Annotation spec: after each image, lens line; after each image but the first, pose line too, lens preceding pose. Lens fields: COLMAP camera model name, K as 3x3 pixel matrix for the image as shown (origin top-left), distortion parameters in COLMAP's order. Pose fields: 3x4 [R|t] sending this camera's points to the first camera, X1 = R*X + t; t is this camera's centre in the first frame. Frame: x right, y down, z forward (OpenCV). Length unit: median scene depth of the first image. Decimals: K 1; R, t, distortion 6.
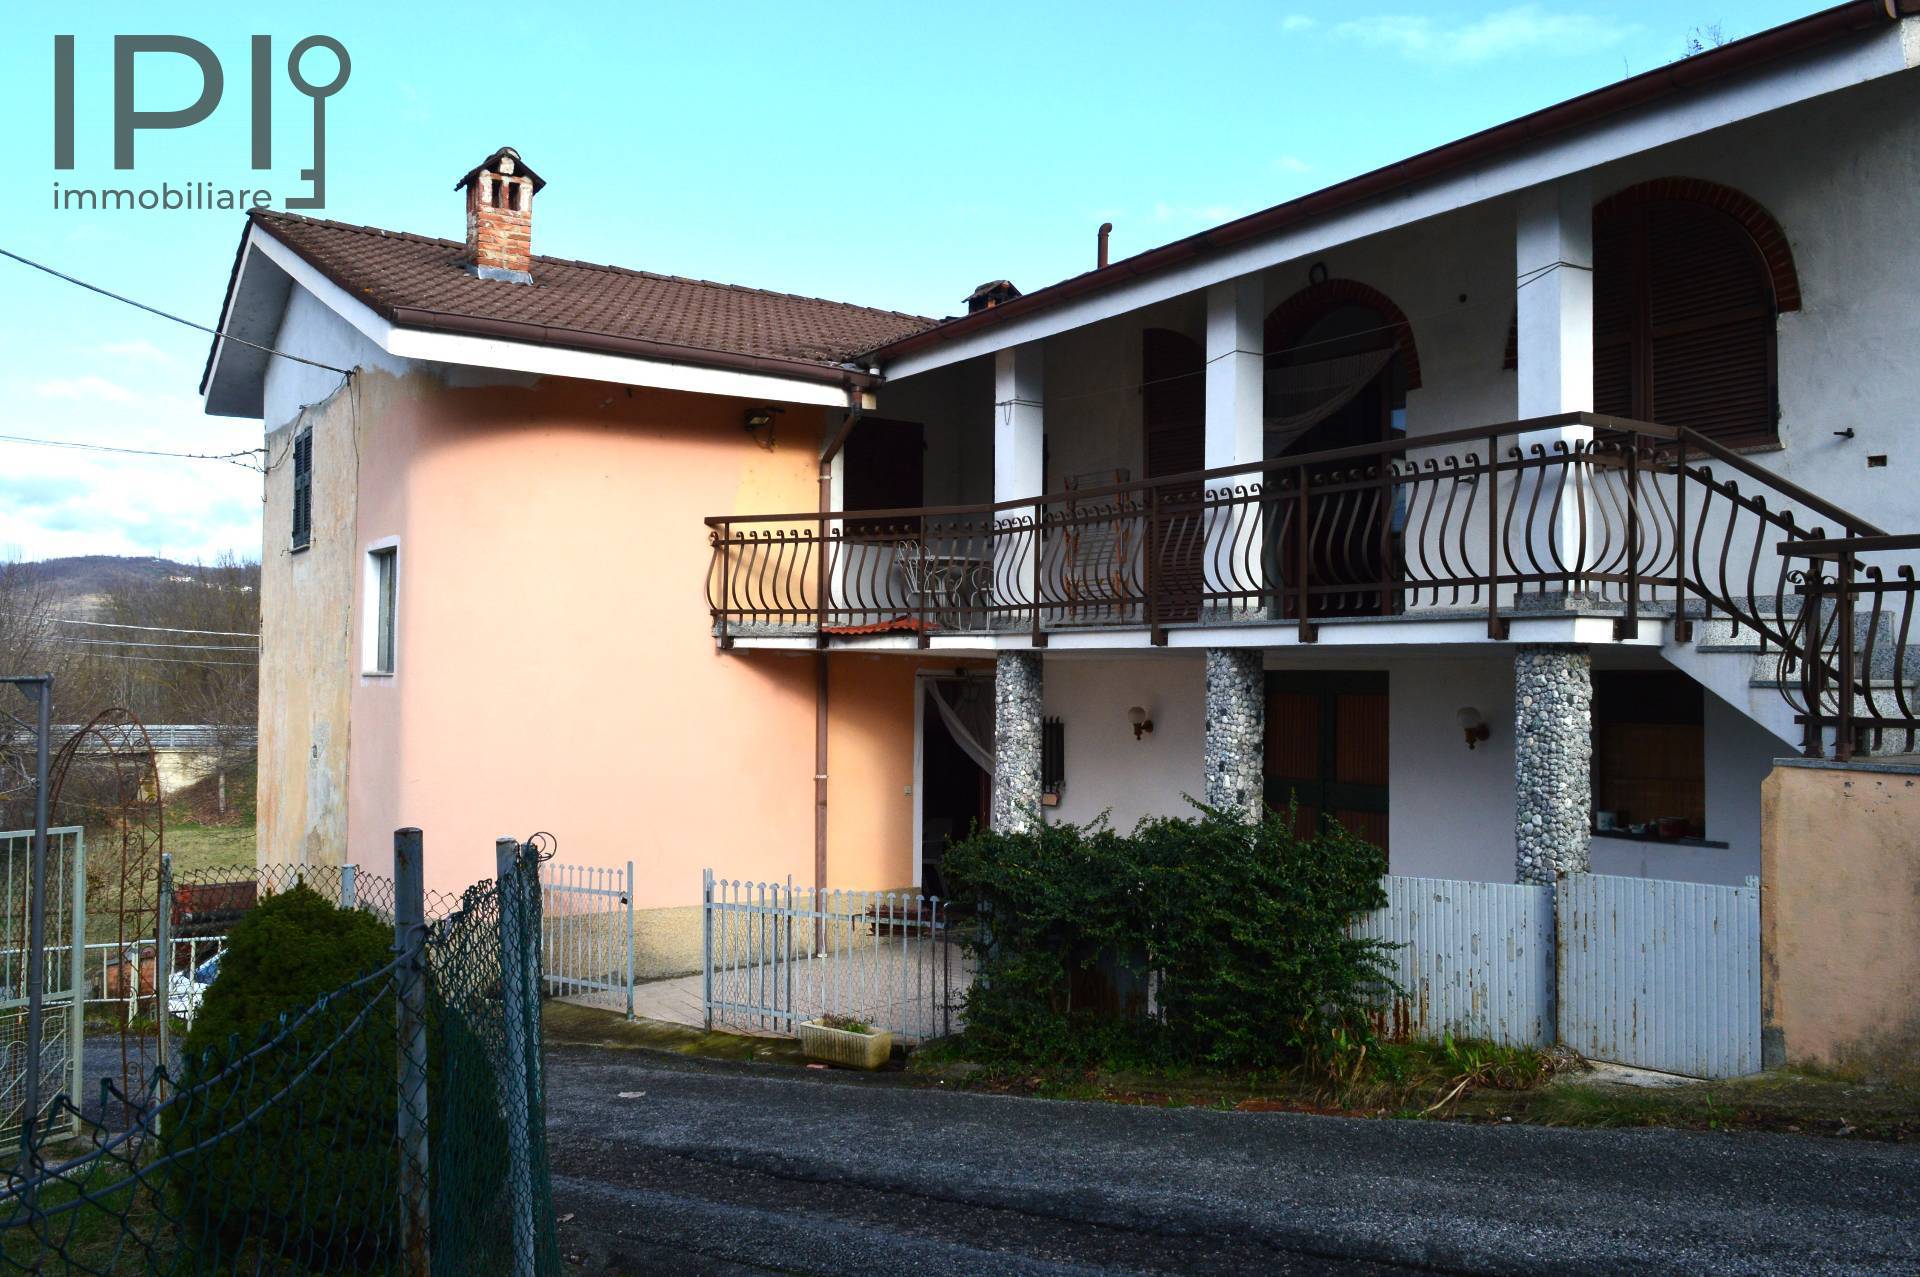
lens RADIAL K [[1482.1, 0, 958.4], [0, 1482.1, 637.3], [0, 0, 1]] dist [-0.014778, -0.004311]
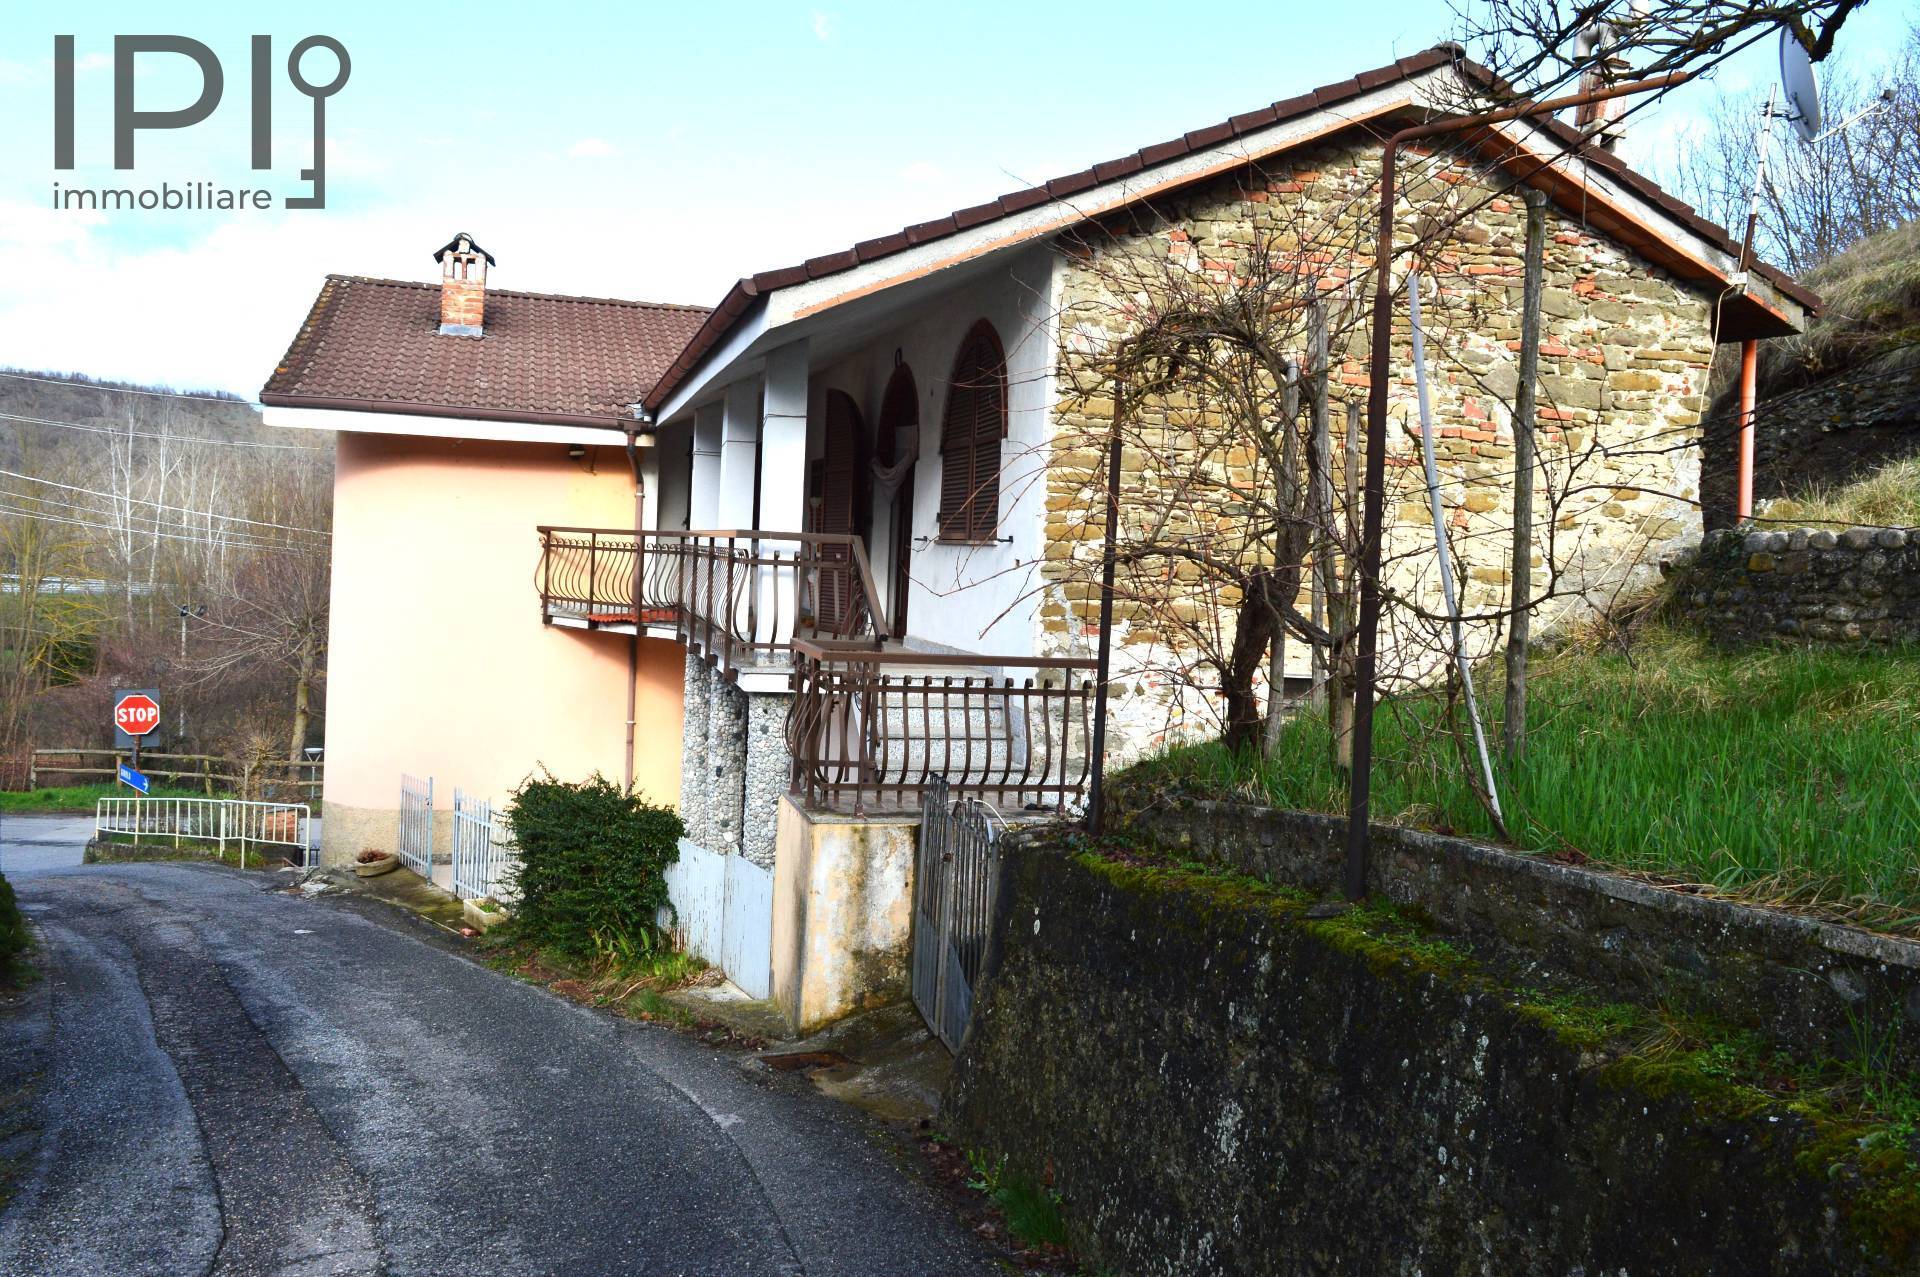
lens RADIAL K [[1482.1, 0, 963.9], [0, 1482.1, 637.4], [0, 0, 1]] dist [-0.014778, -0.004311]
pose [[0.950435, 0.053700, -0.306250, 0.637497], [-0.031199, 0.996473, 0.077904, -0.100250], [0.309353, -0.064488, 0.948758, -0.167953]]
